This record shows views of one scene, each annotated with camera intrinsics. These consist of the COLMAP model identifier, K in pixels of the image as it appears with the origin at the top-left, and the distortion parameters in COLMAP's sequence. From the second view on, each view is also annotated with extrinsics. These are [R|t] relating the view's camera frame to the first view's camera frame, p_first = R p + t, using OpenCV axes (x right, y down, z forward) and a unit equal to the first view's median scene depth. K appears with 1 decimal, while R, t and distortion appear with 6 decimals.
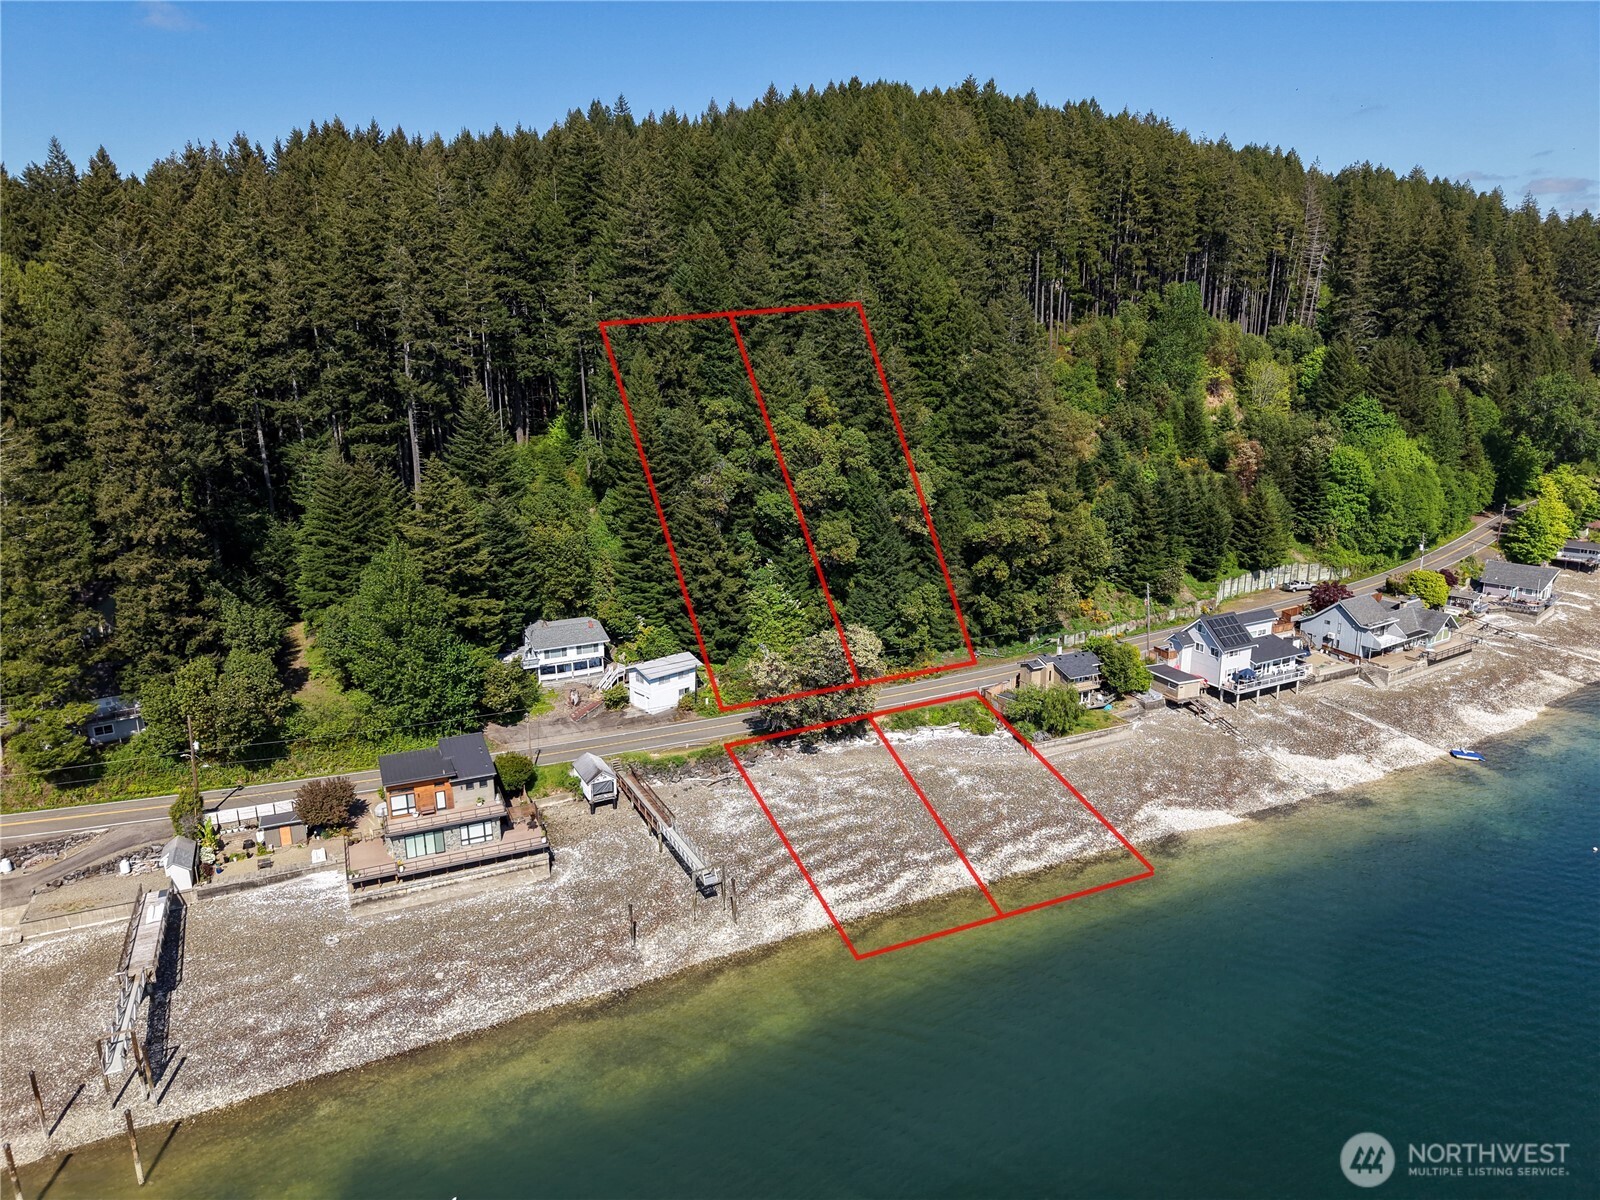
lens RADIAL K [[1070.2, 0, 791.6], [0, 1070.2, 603.6], [0, 0, 1]] dist [0.030033, -0.030426]
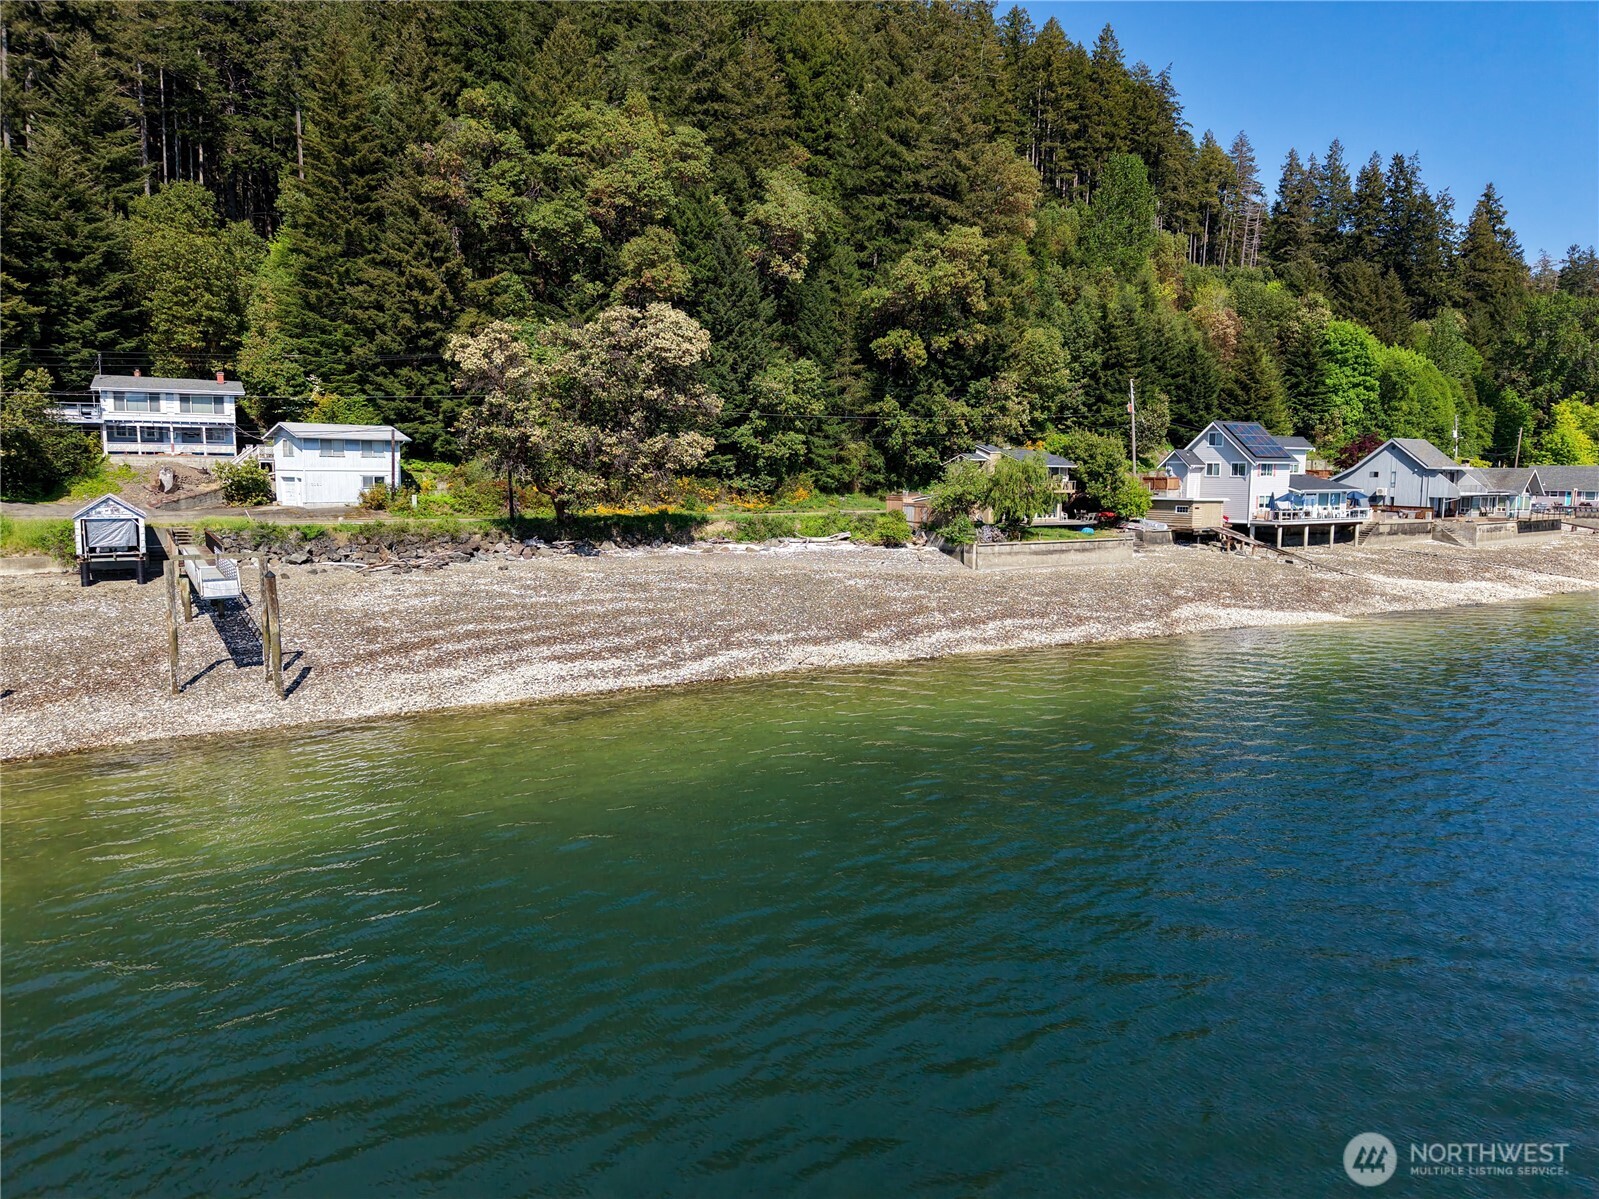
lens RADIAL K [[1071.6, 0, 799.5], [0, 1071.6, 599.5], [0, 0, 1]] dist [0.039582, -0.037165]
pose [[0.995533, 0.007147, 0.094147, 0.067952], [0.005807, 0.990608, -0.136606, 0.212307], [-0.094240, 0.136543, 0.986141, 0.393495]]
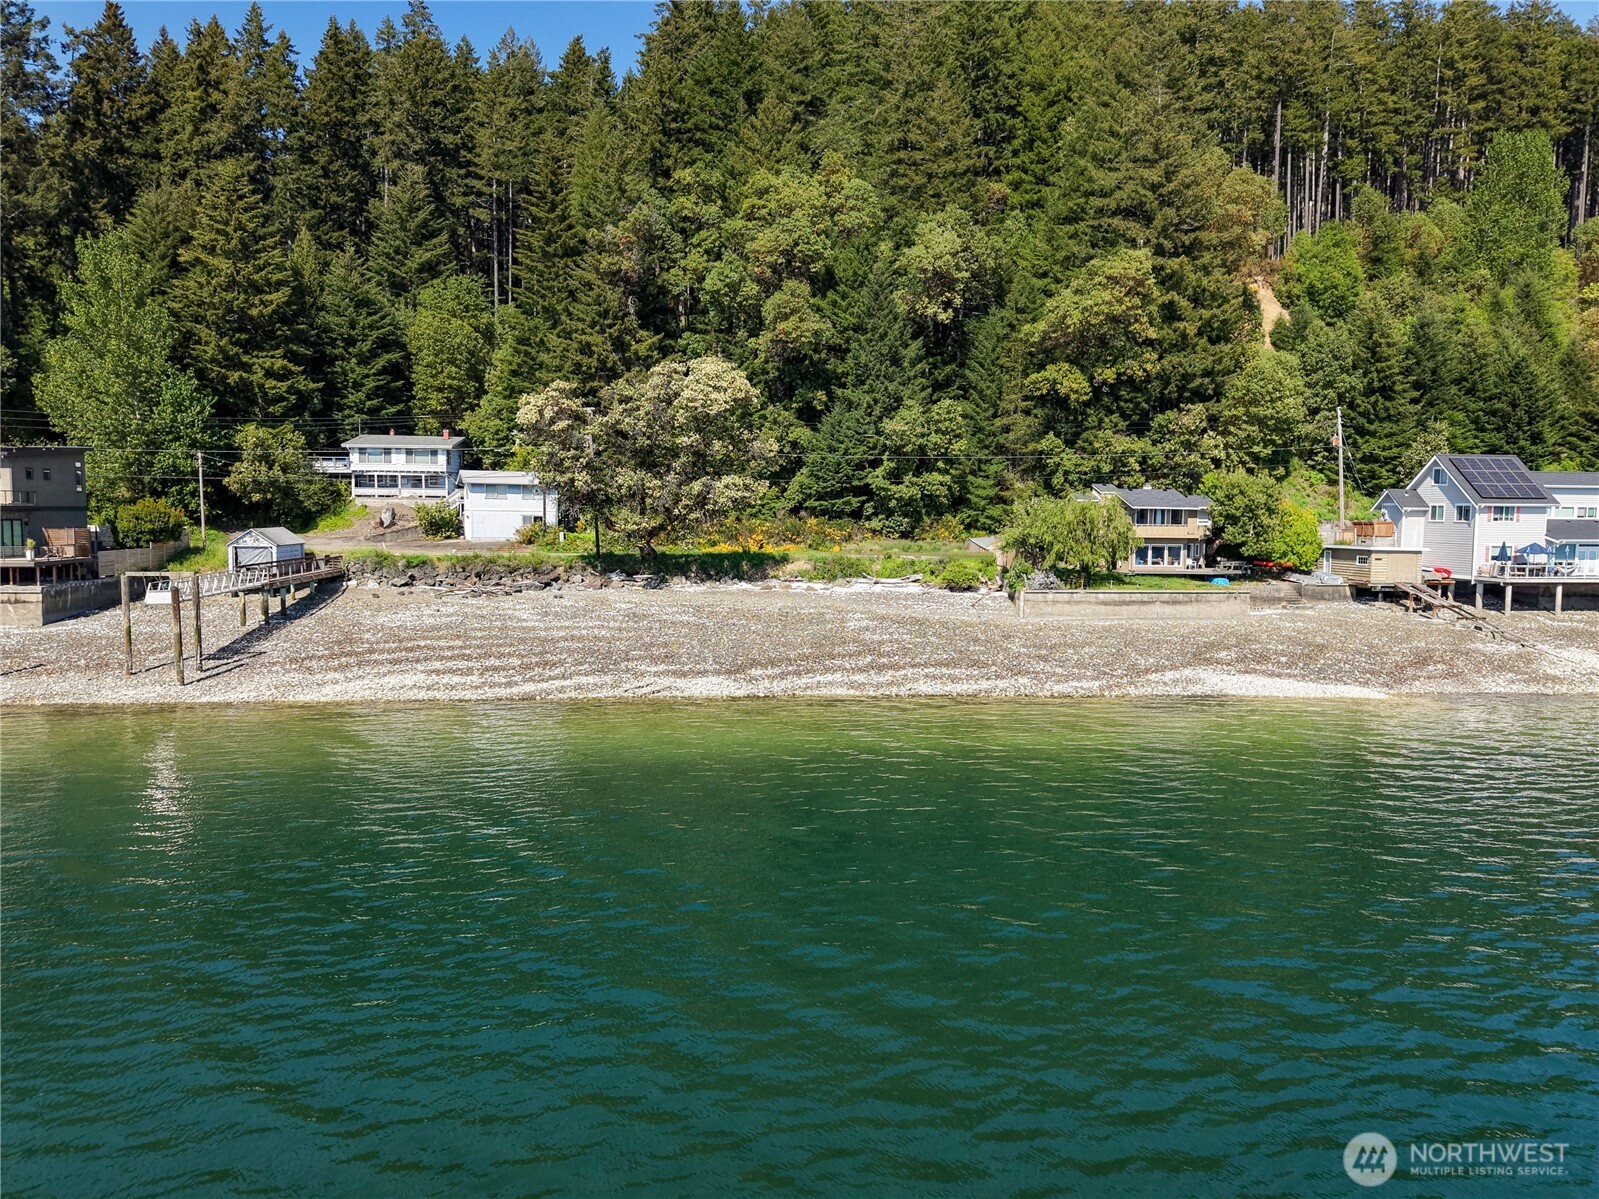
lens RADIAL K [[1096.8, 0, 799.5], [0, 1096.8, 599.5], [0, 0, 1]] dist [0.017546, -0.004754]
pose [[0.944011, 0.049021, -0.326251, 0.265660], [-0.104221, 0.982570, -0.153928, 0.206312], [0.313018, 0.179312, 0.932666, 0.399315]]
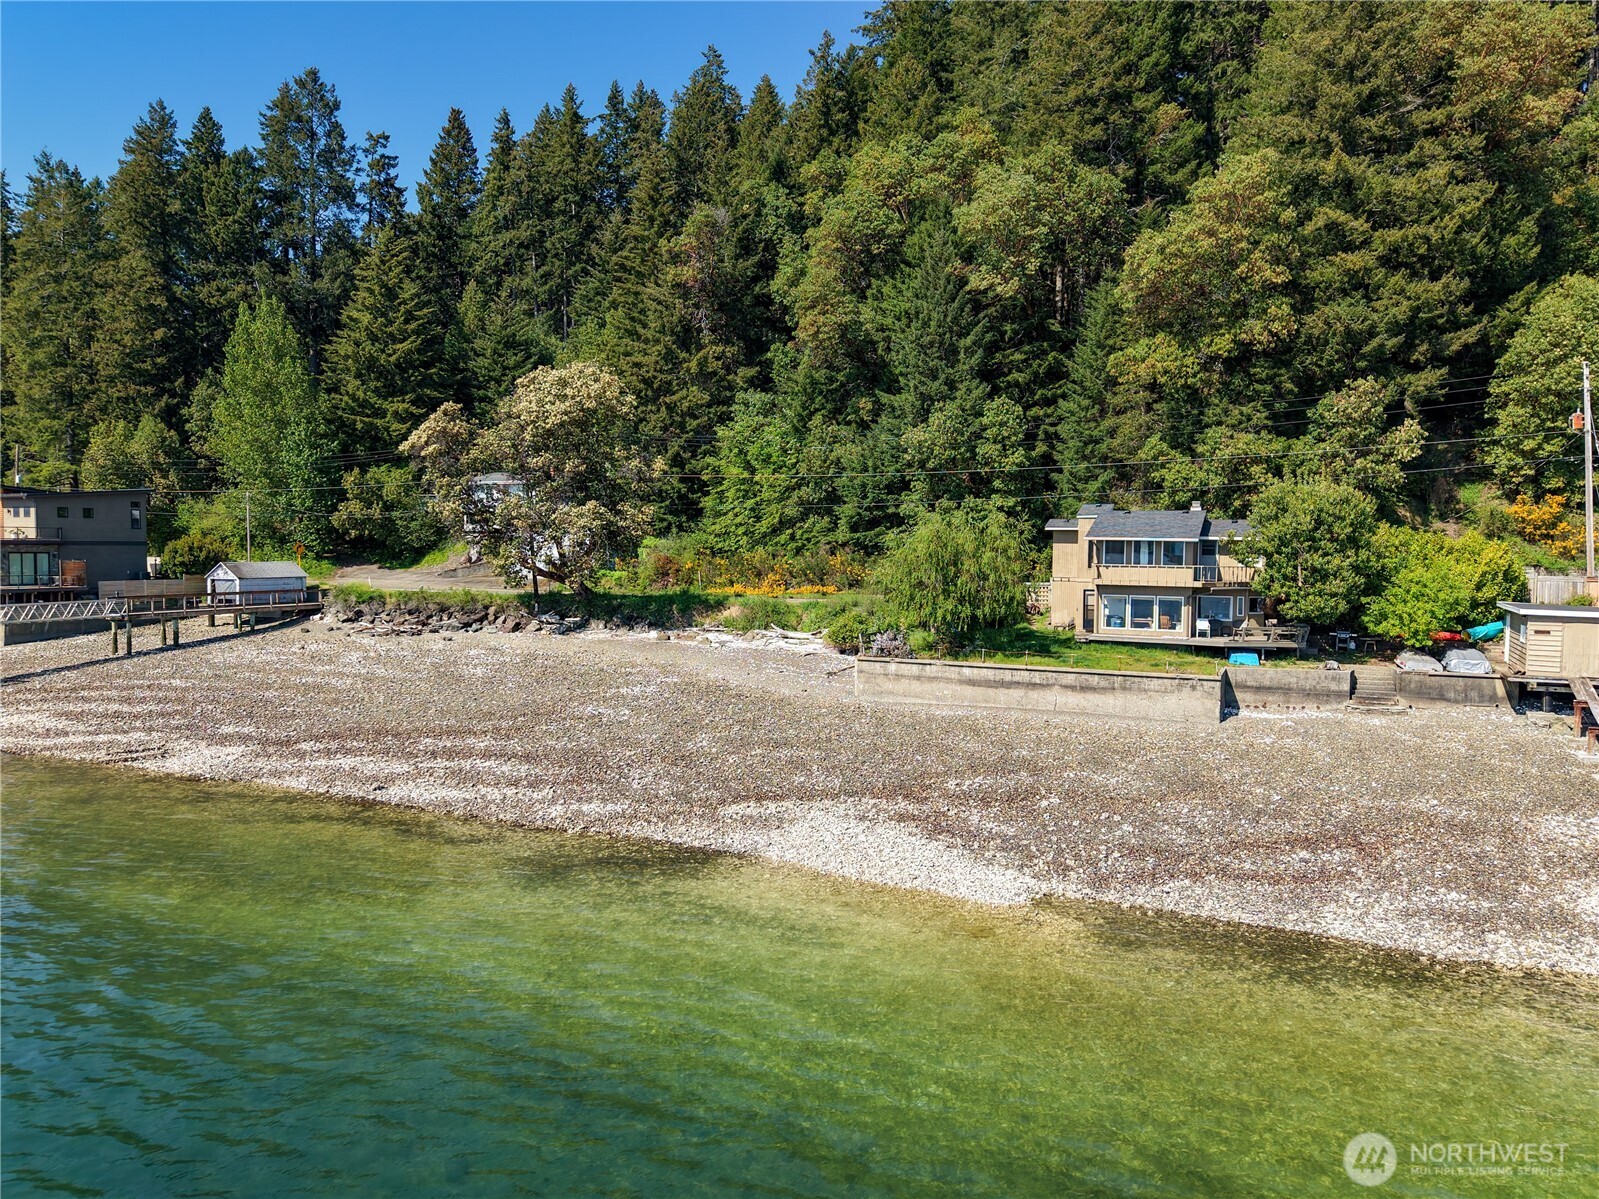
lens RADIAL K [[1112.8, 0, 798.5], [0, 1112.8, 580.8], [0, 0, 1]] dist [0.026593, -0.001708]
pose [[0.650766, 0.044944, -0.757947, 0.450373], [-0.207415, 0.970801, -0.120519, 0.138872], [0.730399, 0.235639, 0.641086, 0.645818]]
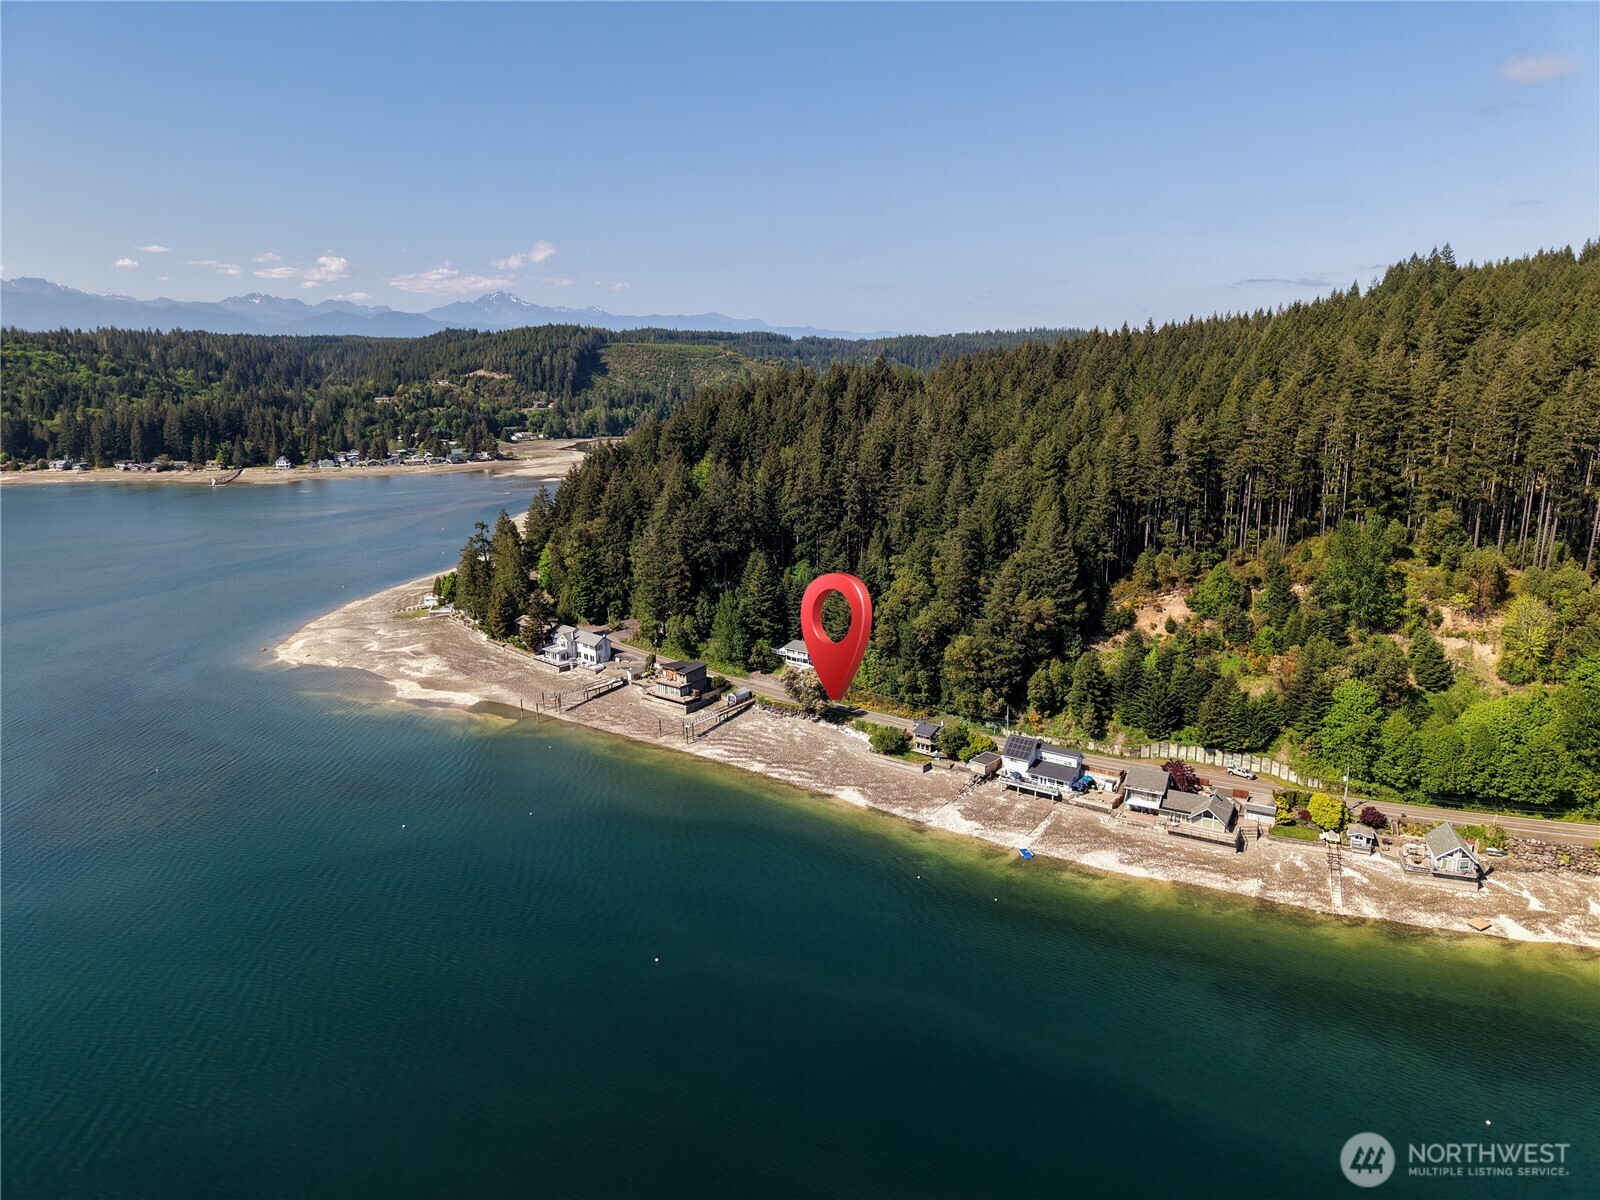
lens RADIAL K [[1065.5, 0, 800.0], [0, 1065.5, 600.0], [0, 0, 1]] dist [0.053929, -0.091124]
pose [[0.462173, 0.209186, -0.861764, 1.632202], [-0.224979, 0.967645, 0.114228, -0.307325], [0.857776, 0.141086, 0.494282, -0.128635]]
